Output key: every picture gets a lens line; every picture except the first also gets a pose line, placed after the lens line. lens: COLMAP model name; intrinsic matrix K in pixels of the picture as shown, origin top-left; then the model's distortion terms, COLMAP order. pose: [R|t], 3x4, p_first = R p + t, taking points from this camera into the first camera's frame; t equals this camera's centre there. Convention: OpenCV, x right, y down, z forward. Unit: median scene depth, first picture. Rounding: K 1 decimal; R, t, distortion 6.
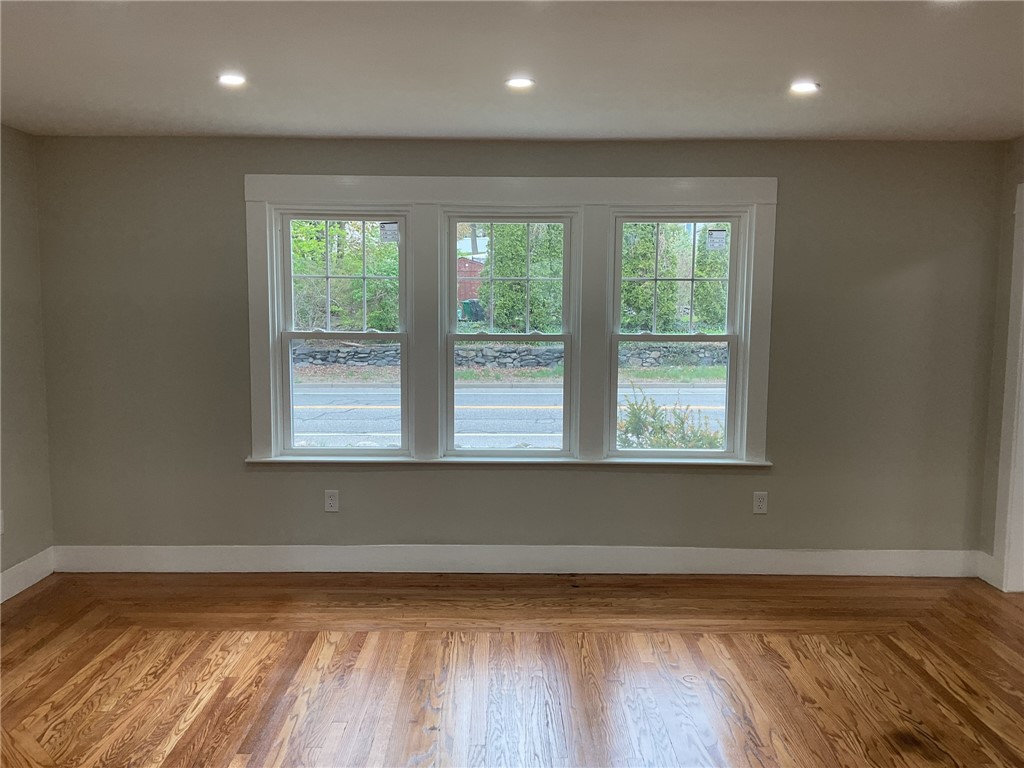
lens RADIAL K [[845.9, 0, 510.5], [0, 845.9, 380.5], [0, 0, 1]] dist [0.059664, -0.114955]
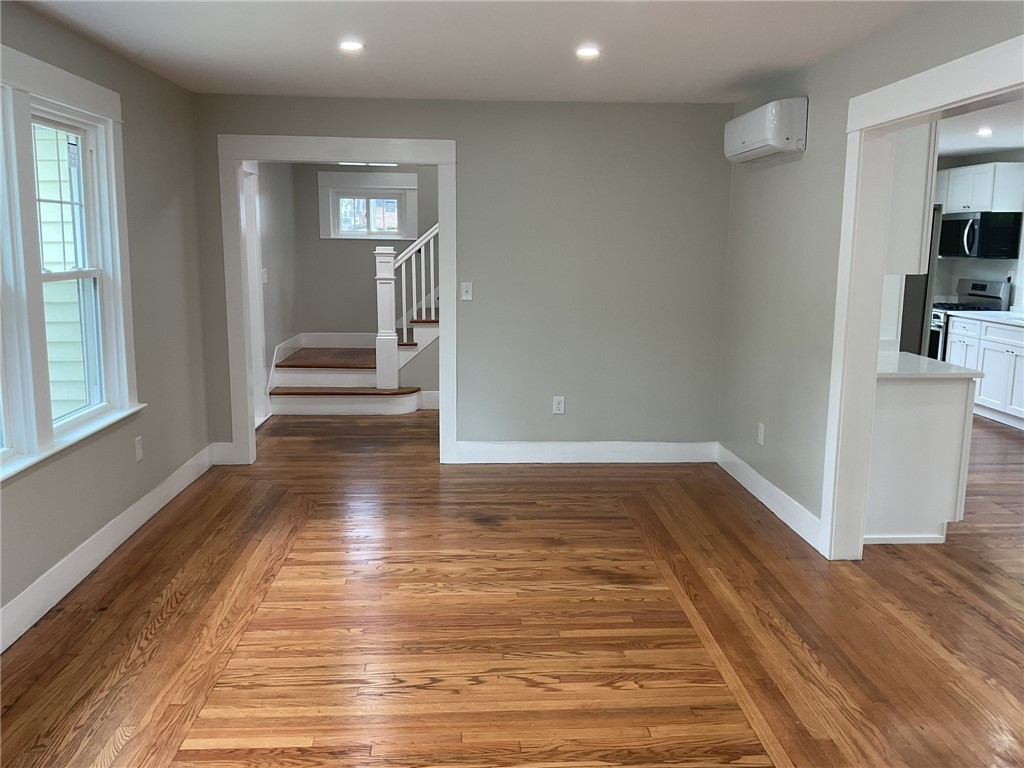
lens RADIAL K [[845.9, 0, 508.6], [0, 845.9, 386.6], [0, 0, 1]] dist [0.059664, -0.114955]
pose [[-0.054332, -0.176350, 0.982827, -0.750721], [0.089595, 0.979450, 0.180697, -0.066954], [-0.994495, 0.097874, -0.037415, 0.735516]]
